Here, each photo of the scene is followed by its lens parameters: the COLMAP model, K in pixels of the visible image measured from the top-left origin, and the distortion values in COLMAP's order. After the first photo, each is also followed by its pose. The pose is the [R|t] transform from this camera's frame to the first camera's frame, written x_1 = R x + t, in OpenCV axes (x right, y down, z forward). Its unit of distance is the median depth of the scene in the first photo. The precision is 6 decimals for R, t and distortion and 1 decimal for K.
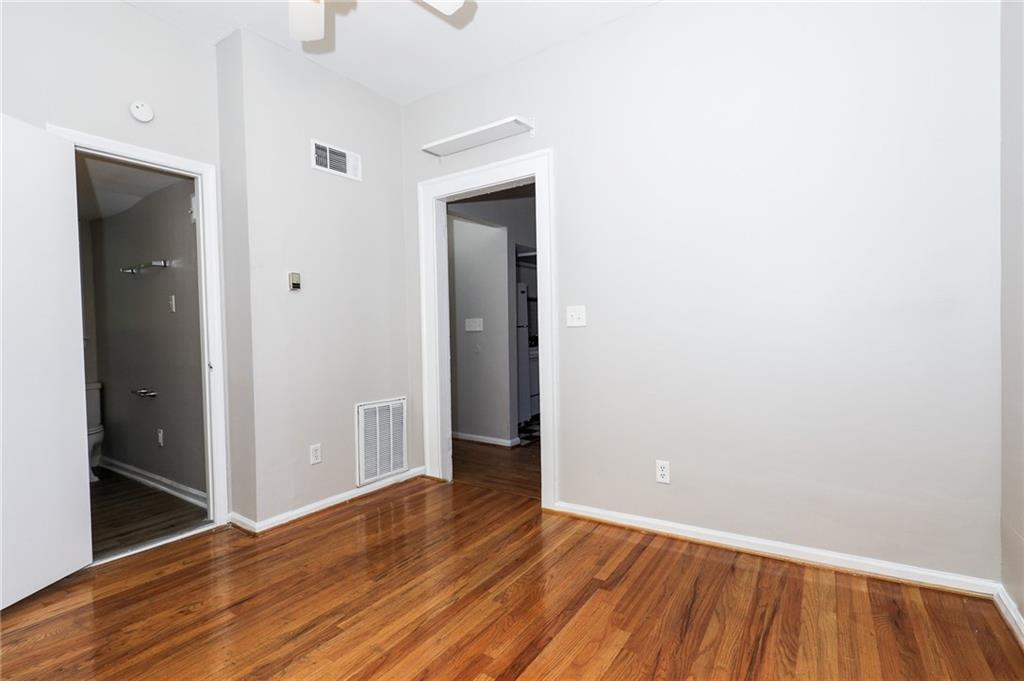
lens RADIAL K [[470.1, 0, 528.5], [0, 470.1, 339.9], [0, 0, 1]] dist [-0.000593, -0.000753]
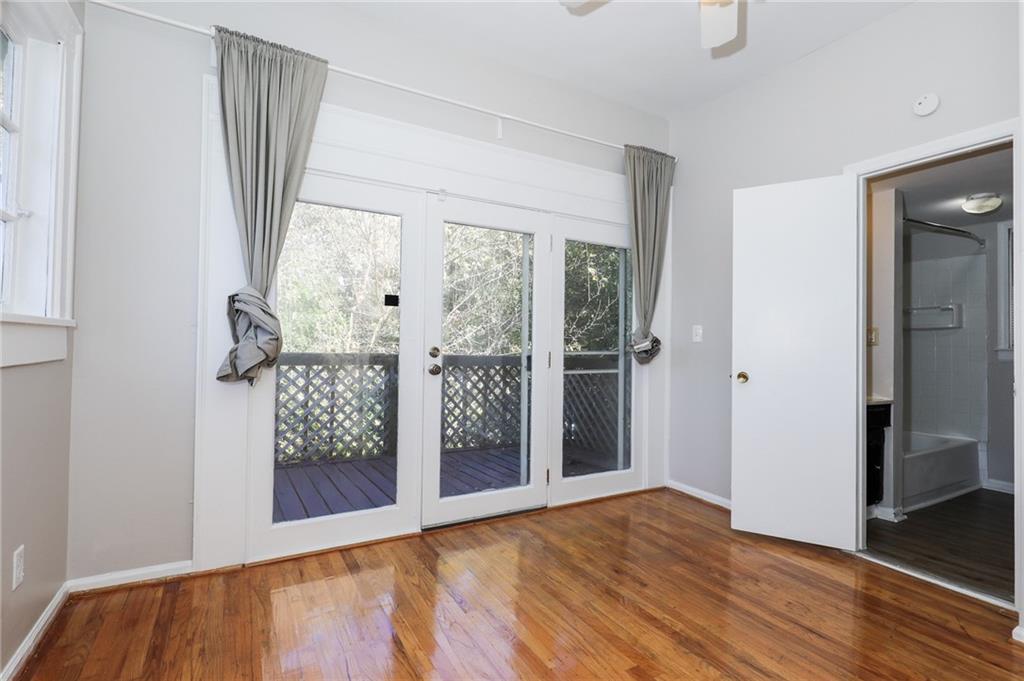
lens RADIAL K [[467.8, 0, 506.1], [0, 467.8, 340.3], [0, 0, 1]] dist [0.000557, -0.000255]
pose [[-0.476237, -0.006590, -0.879292, 0.516986], [-0.020466, 0.999784, 0.003592, -0.020245], [0.879079, 0.019706, -0.476269, 0.897340]]
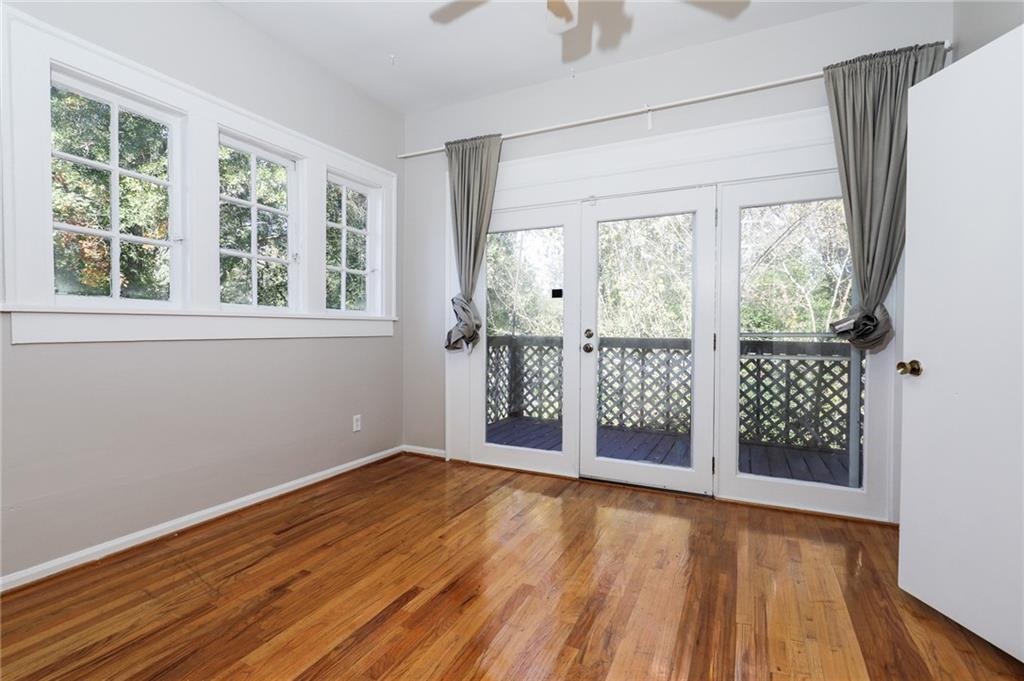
lens RADIAL K [[470.1, 0, 528.5], [0, 470.1, 339.9], [0, 0, 1]] dist [-0.000593, -0.000753]
pose [[-0.990370, 0.006998, -0.138267, -0.178947], [0.002357, 0.999429, 0.033701, -0.009570], [0.138424, 0.033051, -0.989821, 1.703120]]
